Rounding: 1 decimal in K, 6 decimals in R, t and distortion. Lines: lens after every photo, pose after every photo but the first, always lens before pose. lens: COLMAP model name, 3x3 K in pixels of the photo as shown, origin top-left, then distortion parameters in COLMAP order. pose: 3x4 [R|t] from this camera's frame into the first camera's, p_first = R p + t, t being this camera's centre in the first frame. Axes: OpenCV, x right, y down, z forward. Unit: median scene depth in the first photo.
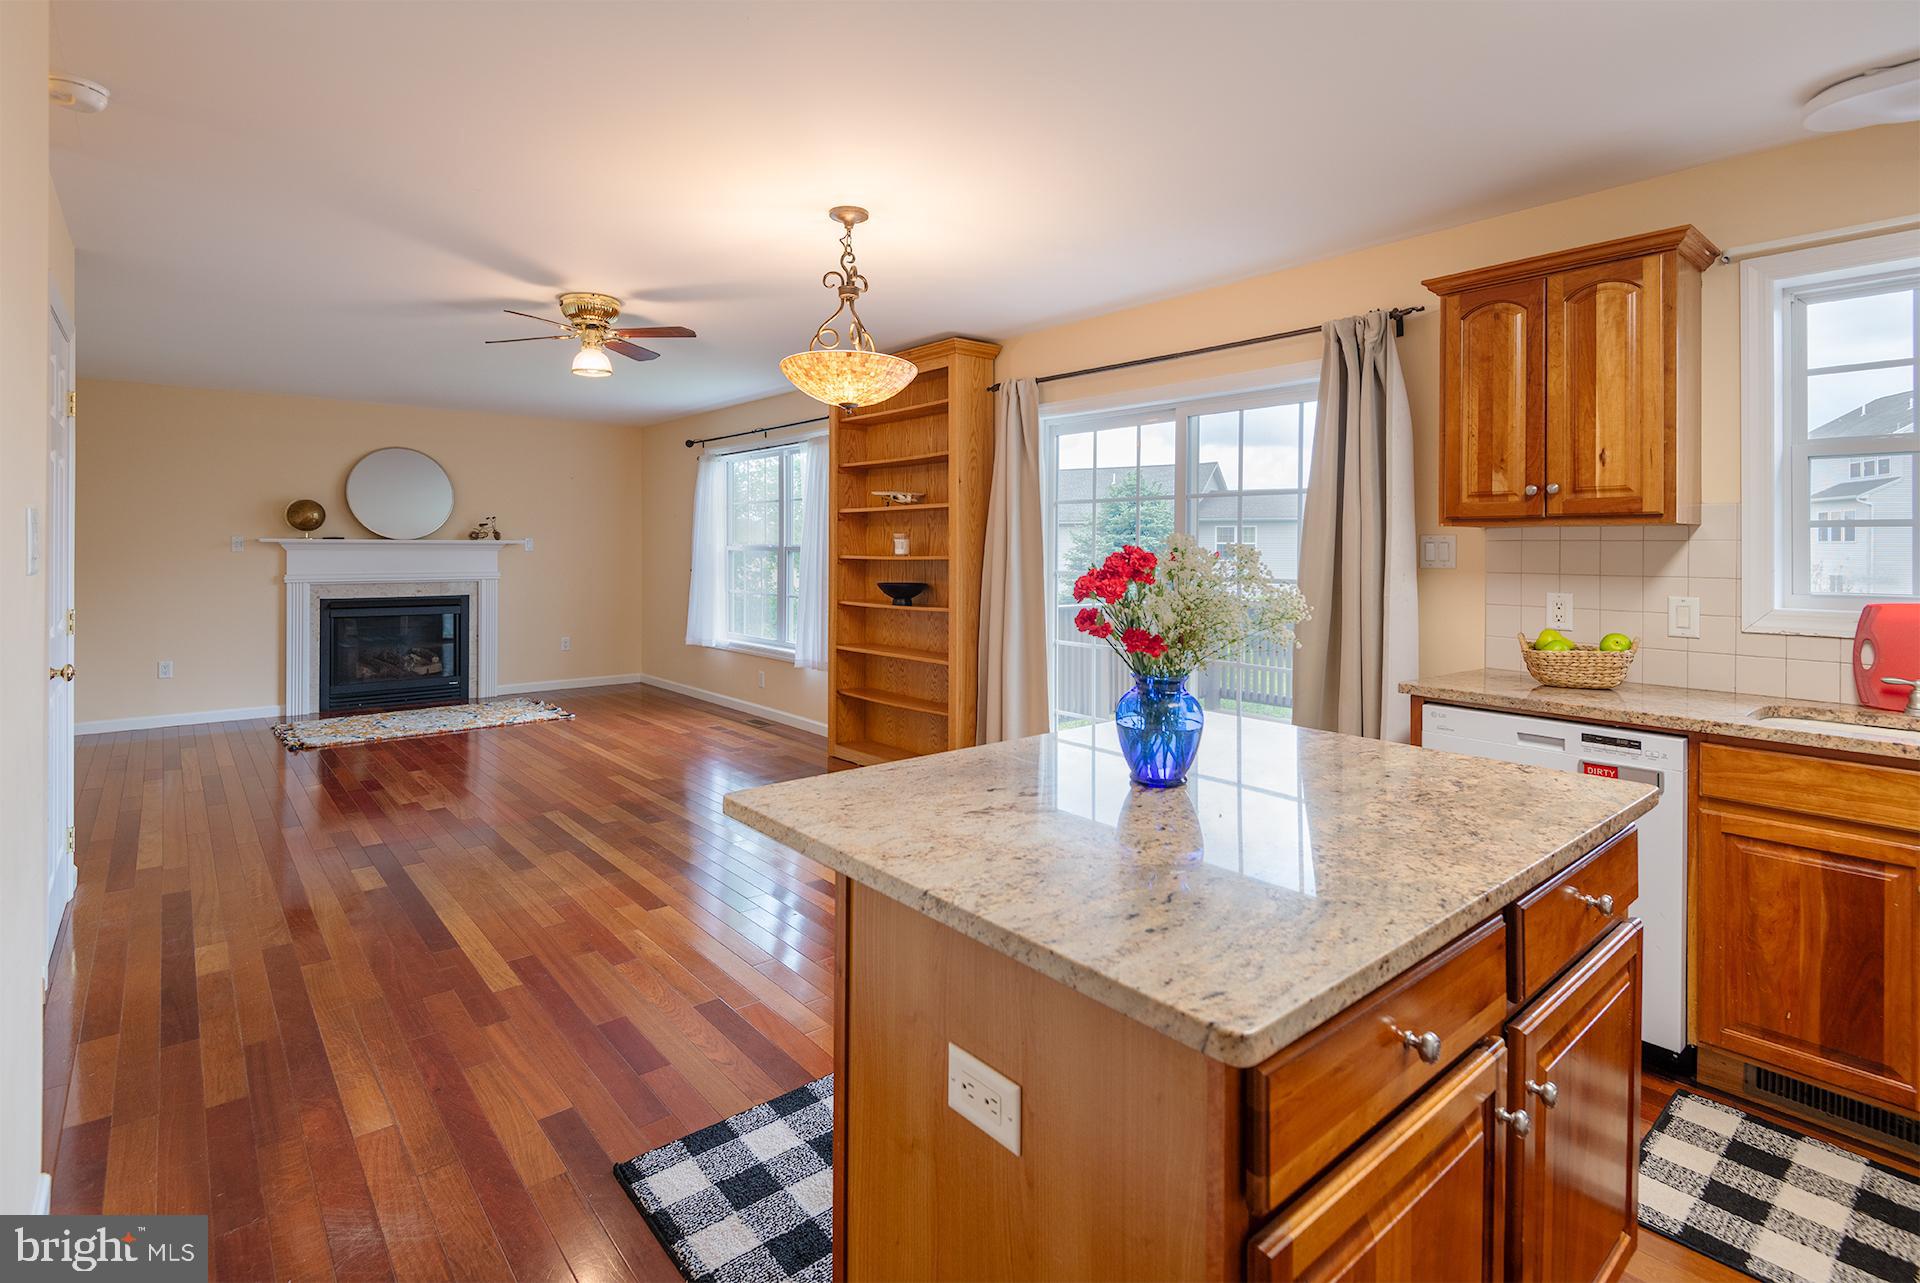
lens RADIAL K [[912.6, 0, 958.8], [0, 912.6, 552.5], [0, 0, 1]] dist [0.002729, 0.000251]
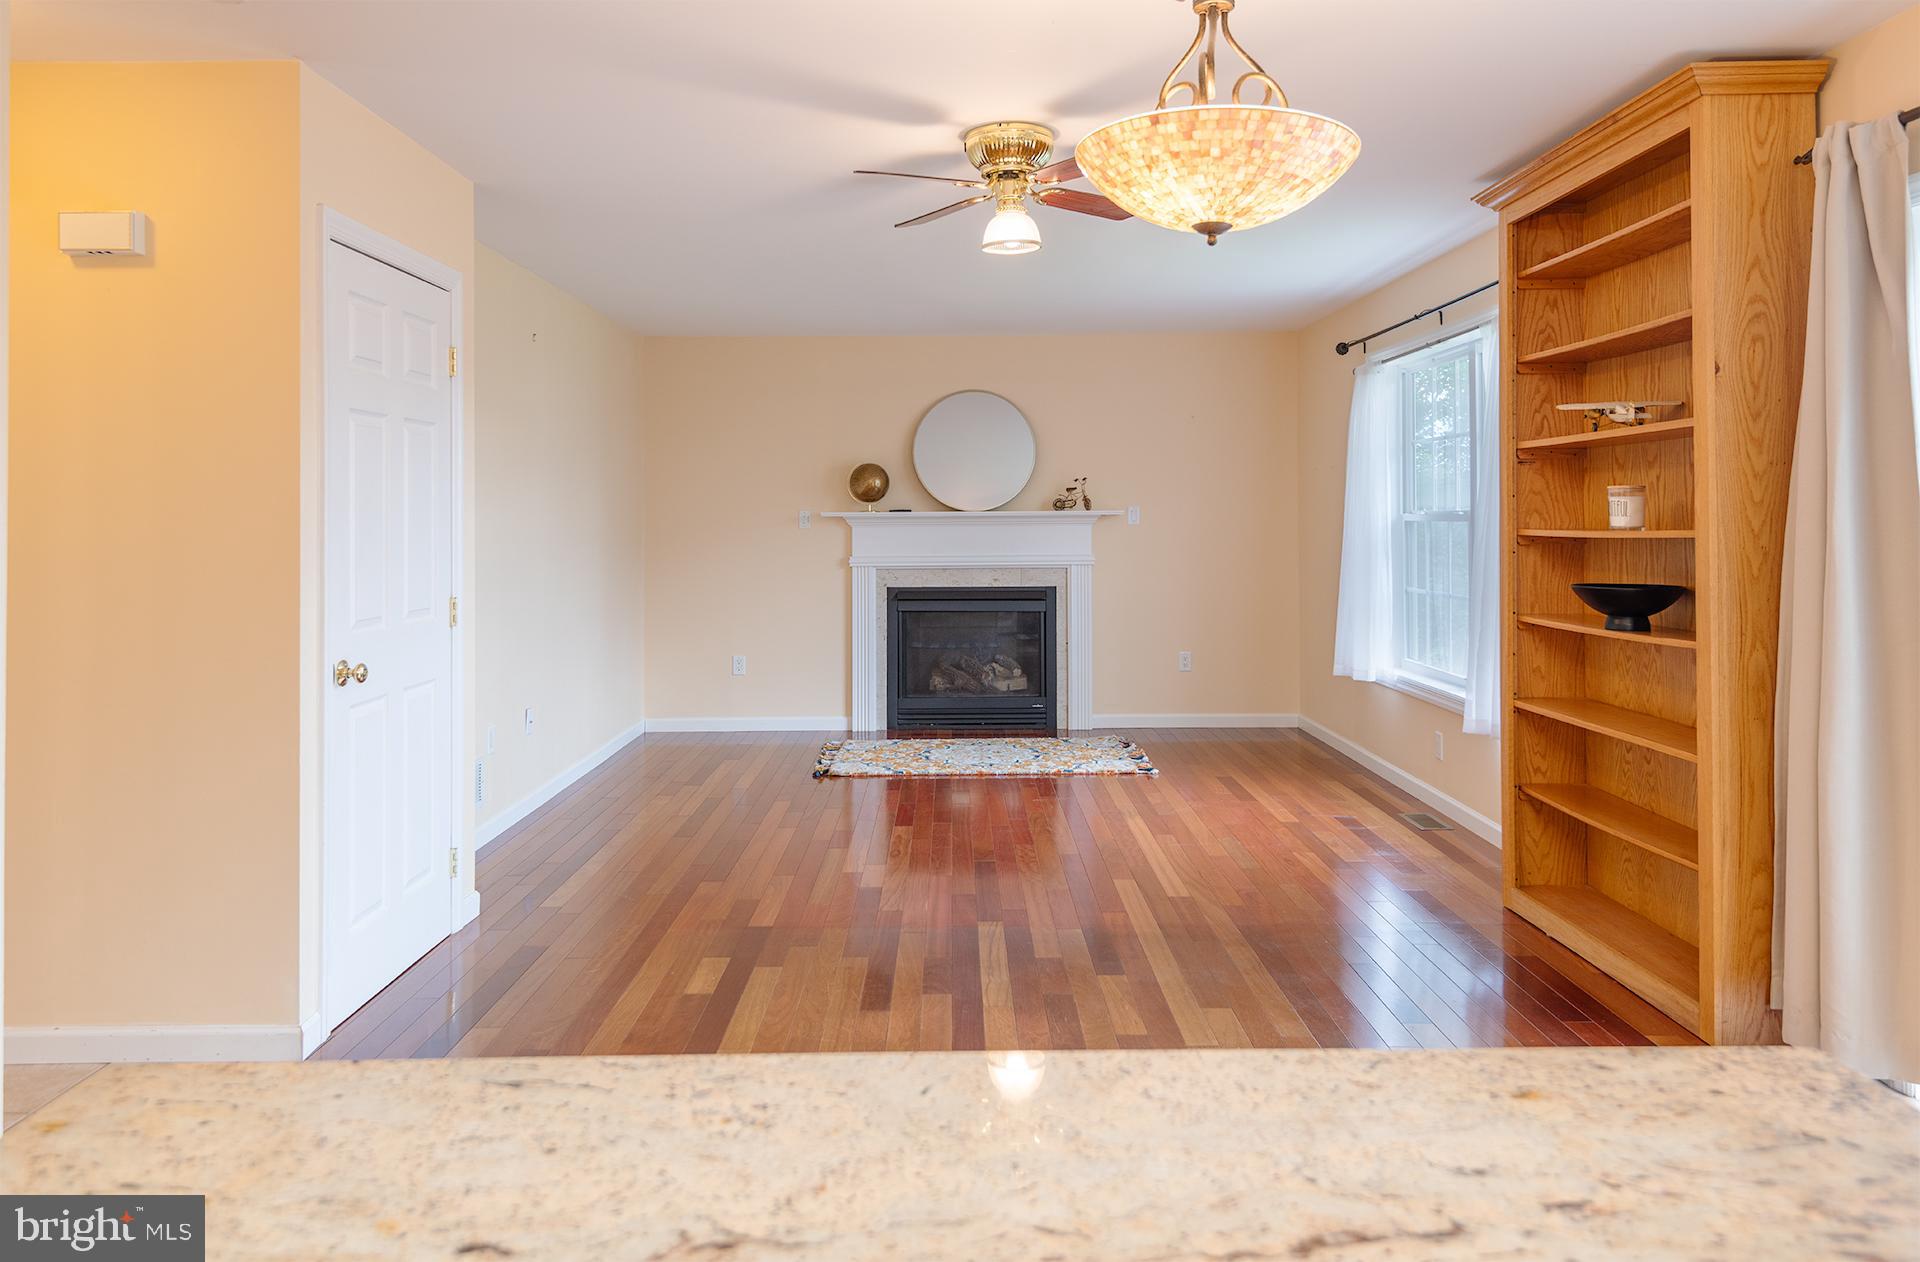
lens RADIAL K [[1334.7, 0, 952.8], [0, 1334.7, 512.6], [0, 0, 1]] dist [0.004344, -0.004249]
pose [[0.753837, -0.013608, -0.656921, 0.112250], [0.008000, 0.999901, -0.011532, -0.000477], [0.657013, 0.003438, 0.753871, 0.169474]]
